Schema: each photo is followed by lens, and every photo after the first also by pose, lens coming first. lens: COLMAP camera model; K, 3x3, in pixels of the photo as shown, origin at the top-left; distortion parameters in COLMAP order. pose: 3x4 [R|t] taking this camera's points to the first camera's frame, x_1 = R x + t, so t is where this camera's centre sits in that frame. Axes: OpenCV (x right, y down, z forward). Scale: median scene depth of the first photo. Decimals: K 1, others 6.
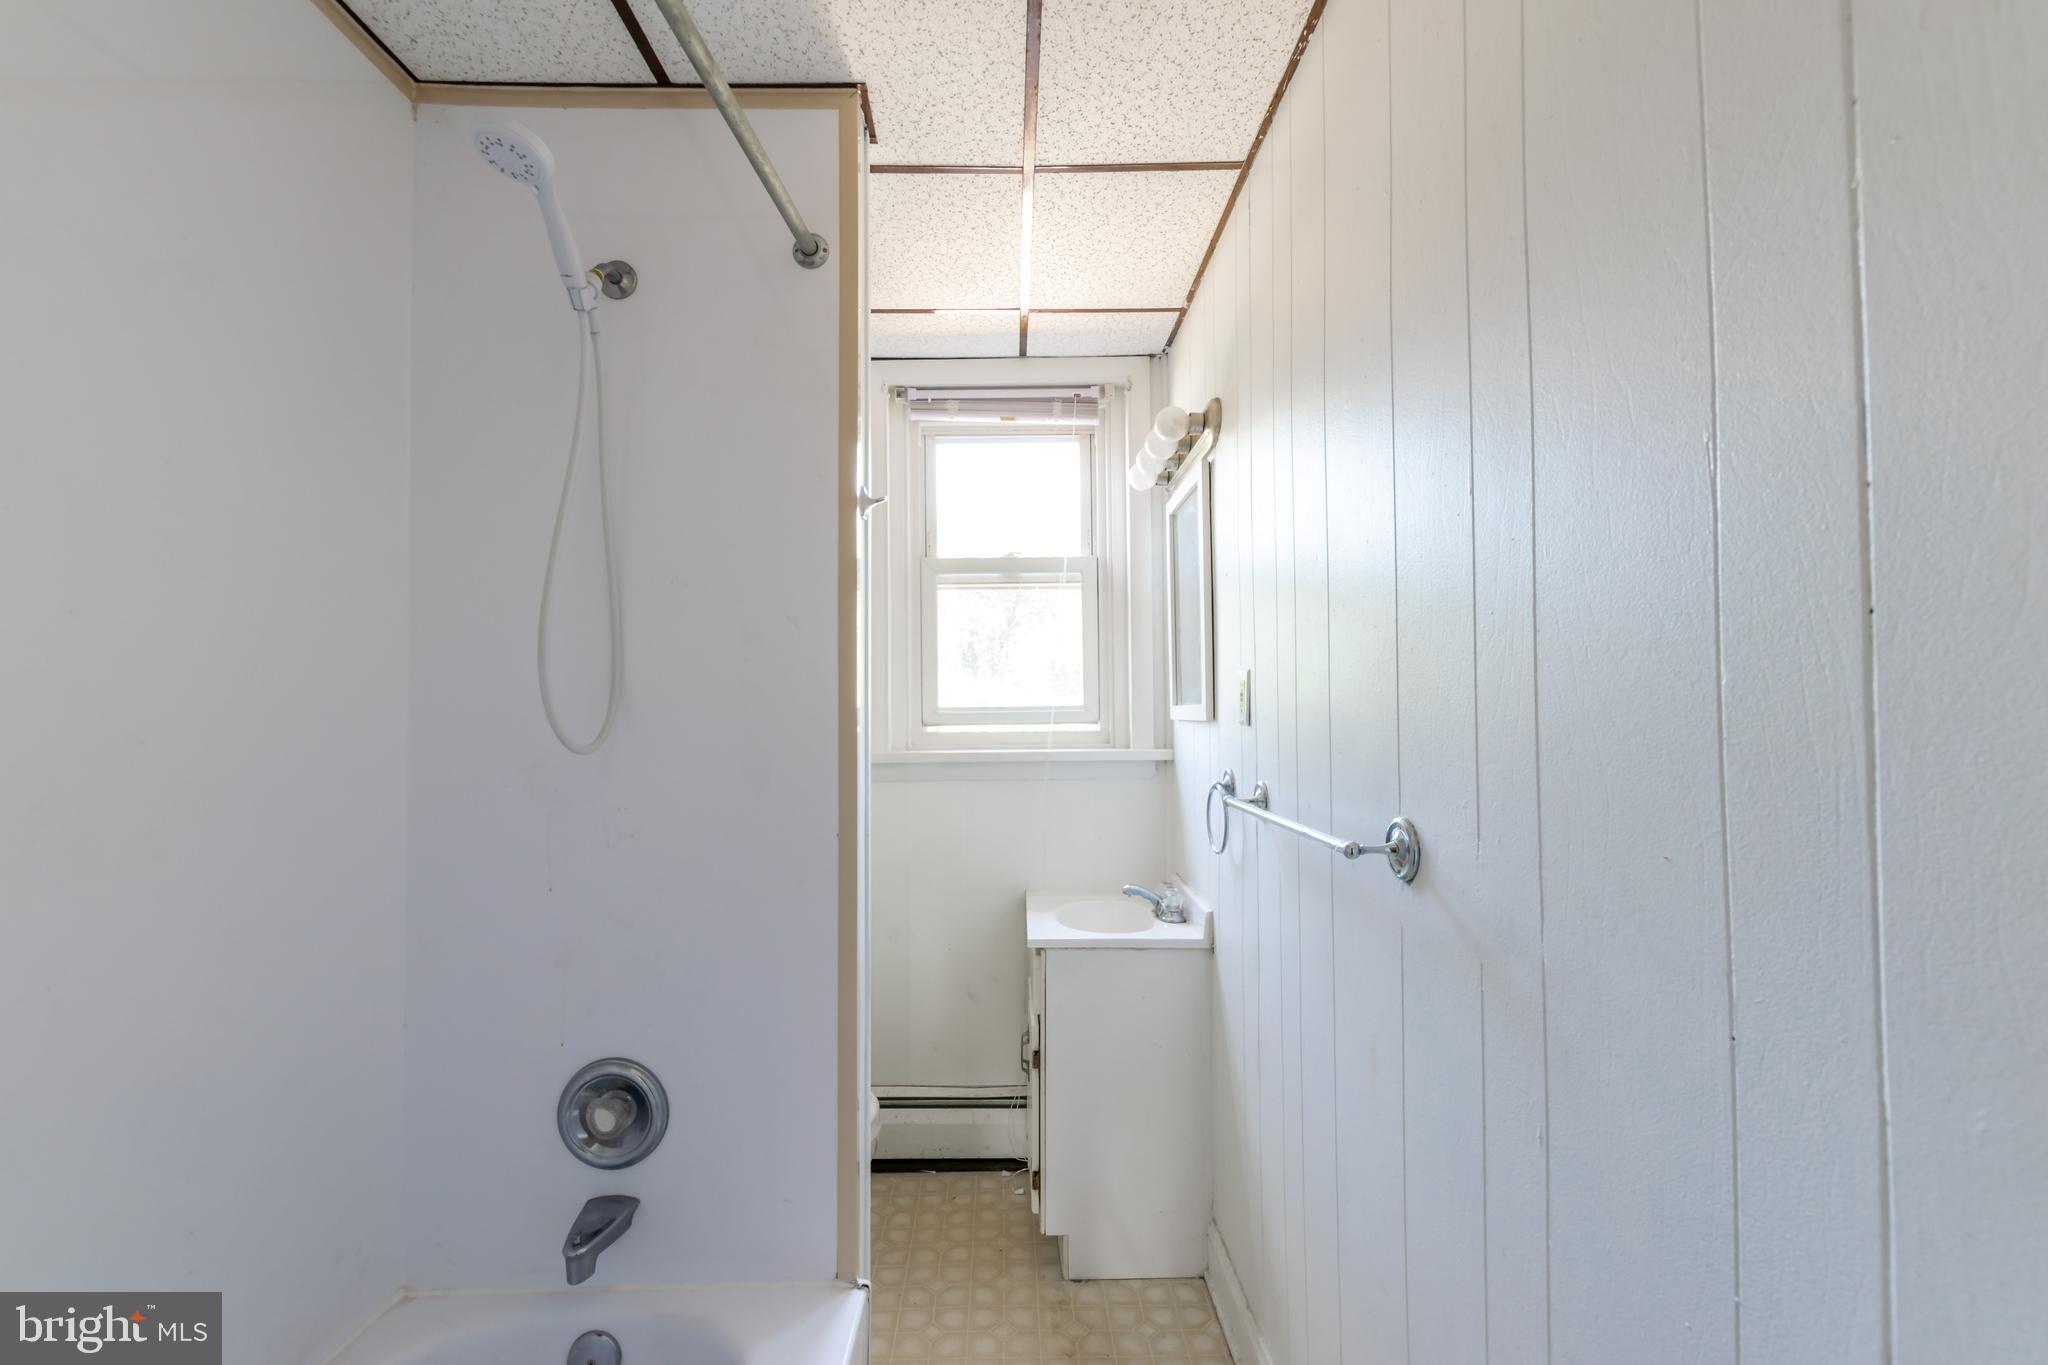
lens RADIAL K [[898.9, 0, 1024.0], [0, 898.9, 682.5], [0, 0, 1]] dist [0.005248, 0.000175]
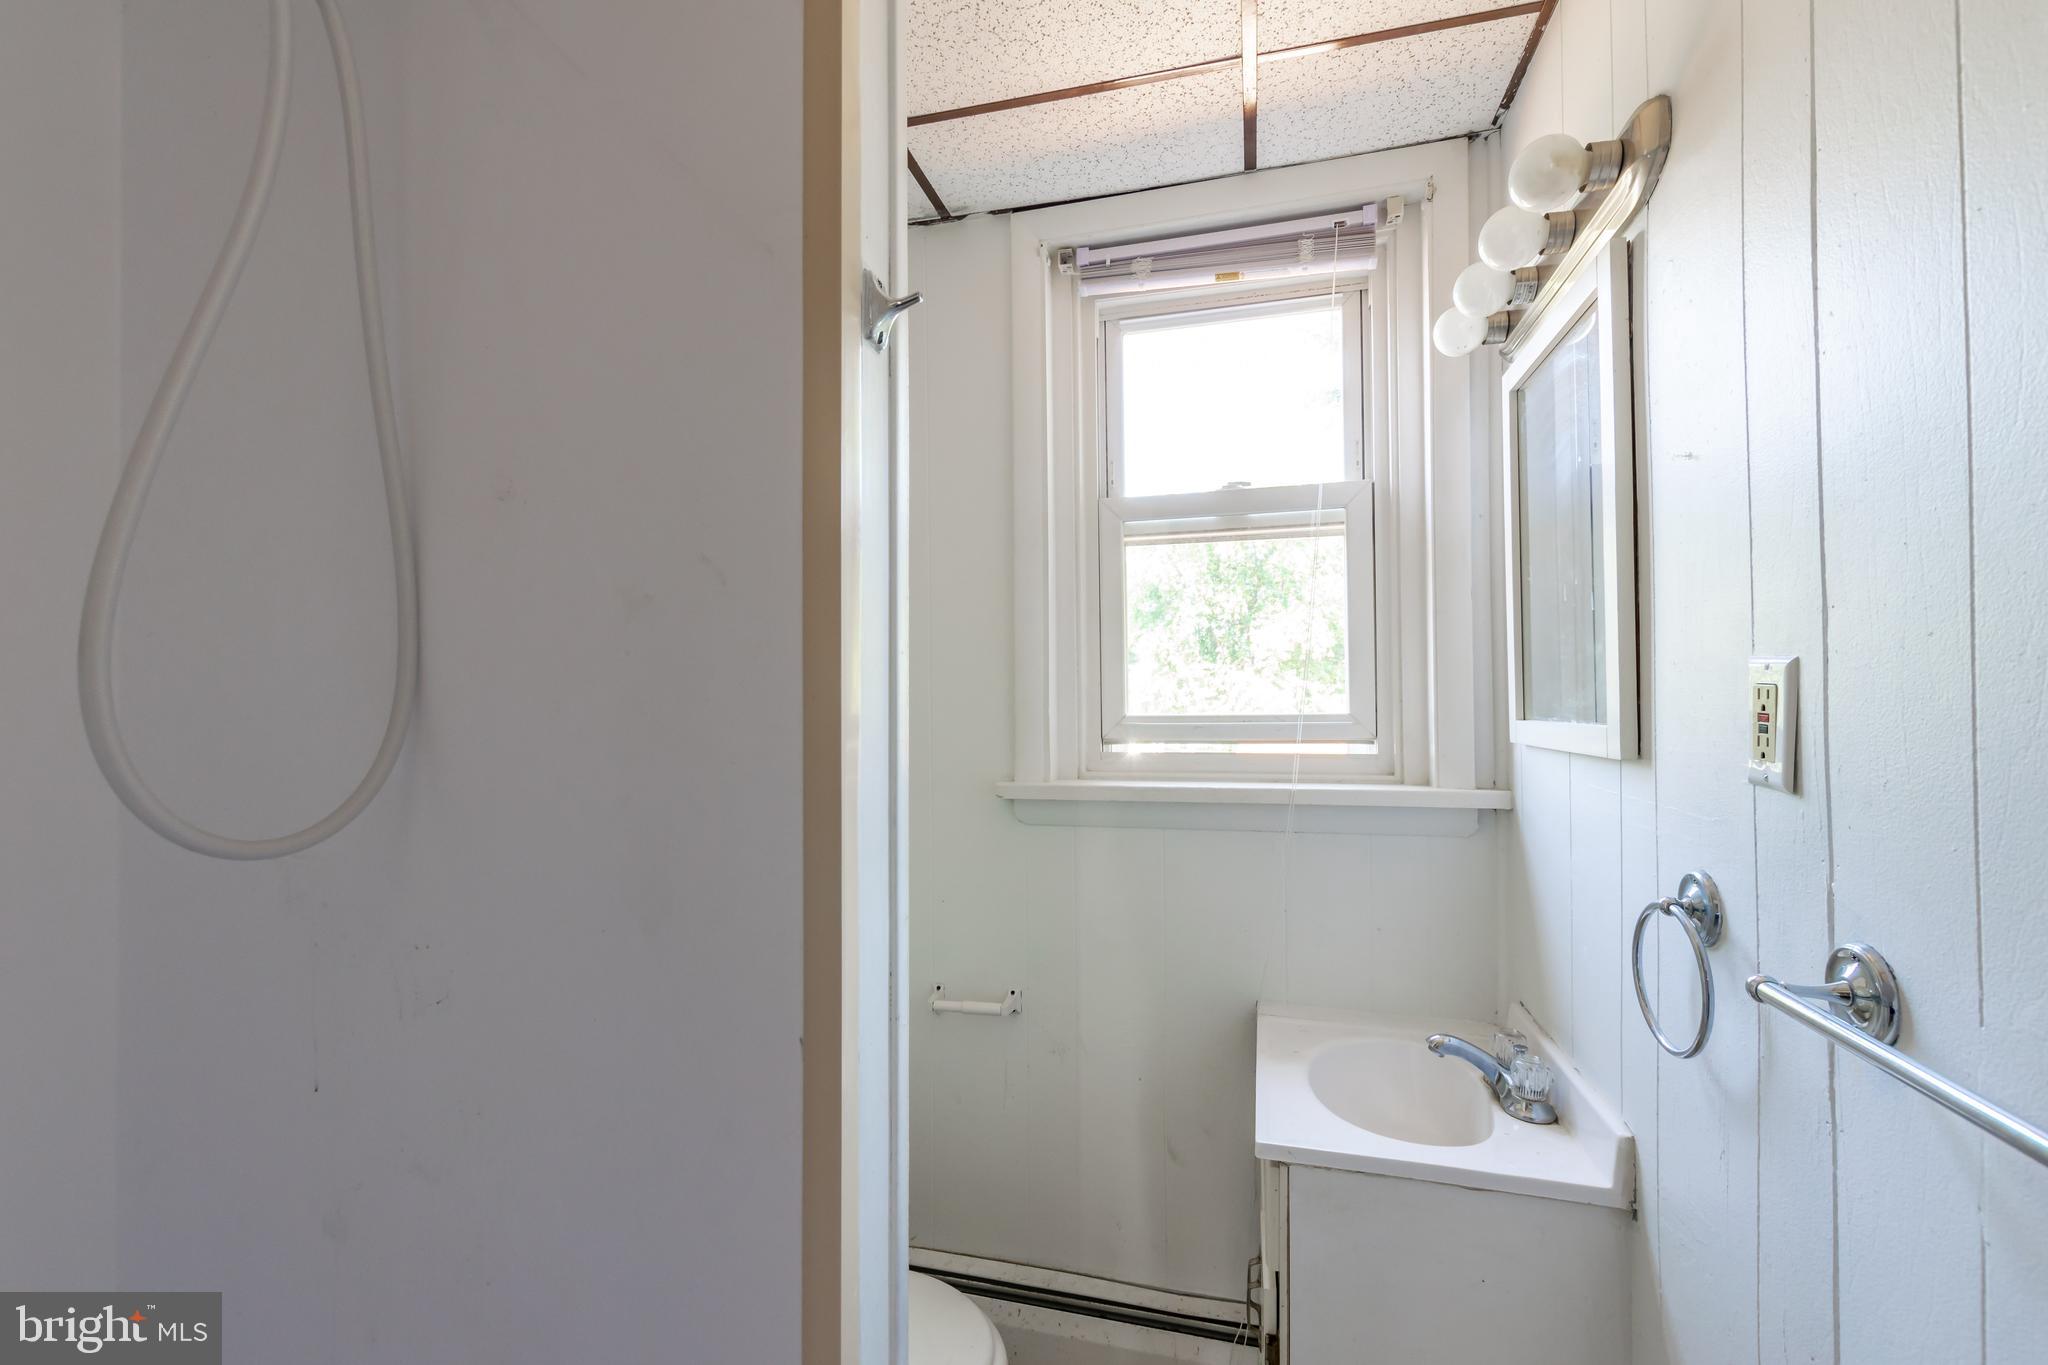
lens RADIAL K [[898.9, 0, 1024.0], [0, 898.9, 682.5], [0, 0, 1]] dist [0.005248, 0.000175]
pose [[0.965279, -0.002868, -0.261206, 0.009643], [0.006492, 0.999894, 0.013013, -0.007858], [0.261141, -0.014257, 0.965195, 0.333875]]
